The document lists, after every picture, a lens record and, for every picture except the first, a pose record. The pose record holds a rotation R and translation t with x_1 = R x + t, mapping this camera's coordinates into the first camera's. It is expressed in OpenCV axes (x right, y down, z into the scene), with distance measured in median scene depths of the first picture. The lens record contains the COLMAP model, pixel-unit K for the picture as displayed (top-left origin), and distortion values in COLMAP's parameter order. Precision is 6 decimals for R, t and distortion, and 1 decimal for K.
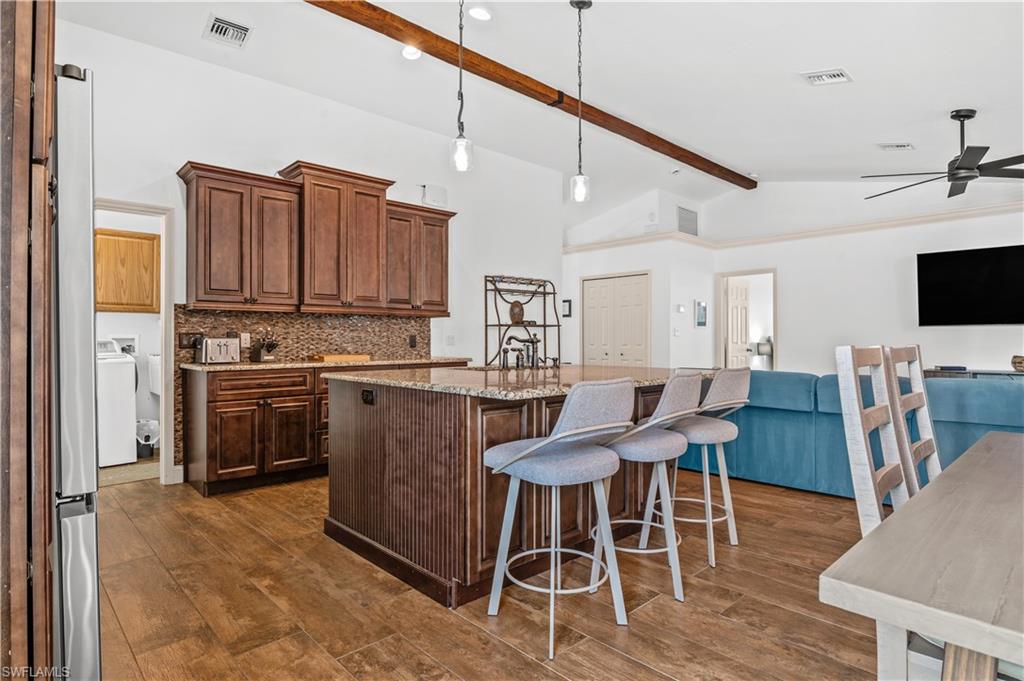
lens RADIAL K [[551.2, 0, 517.0], [0, 551.2, 326.2], [0, 0, 1]] dist [-0.002846, -0.000298]
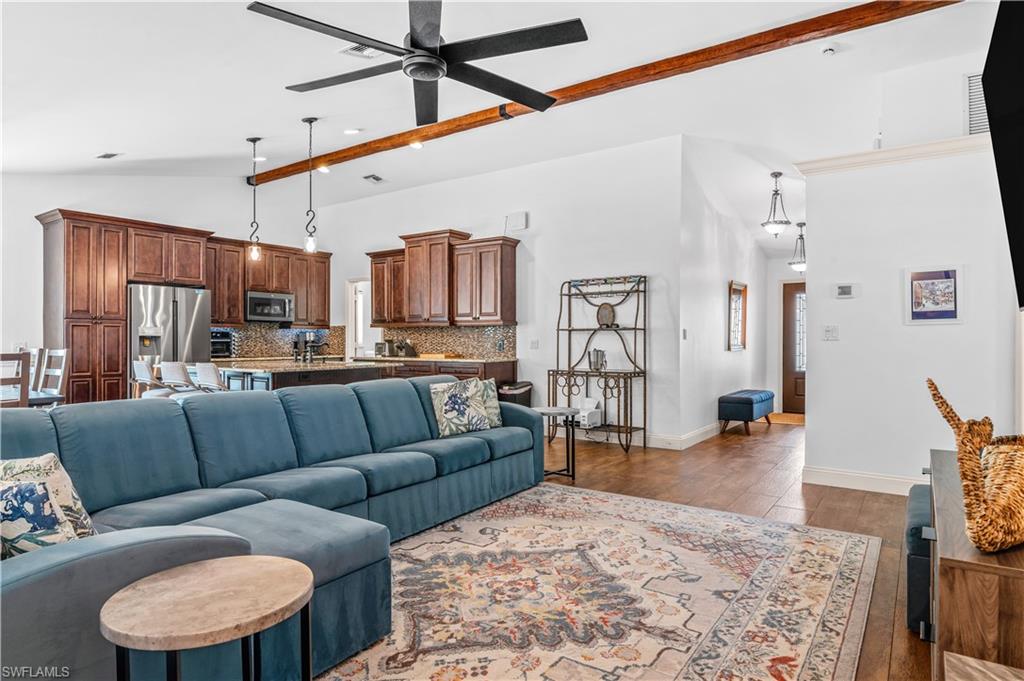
lens RADIAL K [[596.3, 0, 506.5], [0, 596.3, 340.2], [0, 0, 1]] dist [-0.004763, 0.000255]
pose [[0.188904, 0.001416, -0.981994, 1.198072], [0.021331, 0.999757, 0.005545, 0.009820], [0.981764, -0.021994, 0.188828, 0.804924]]
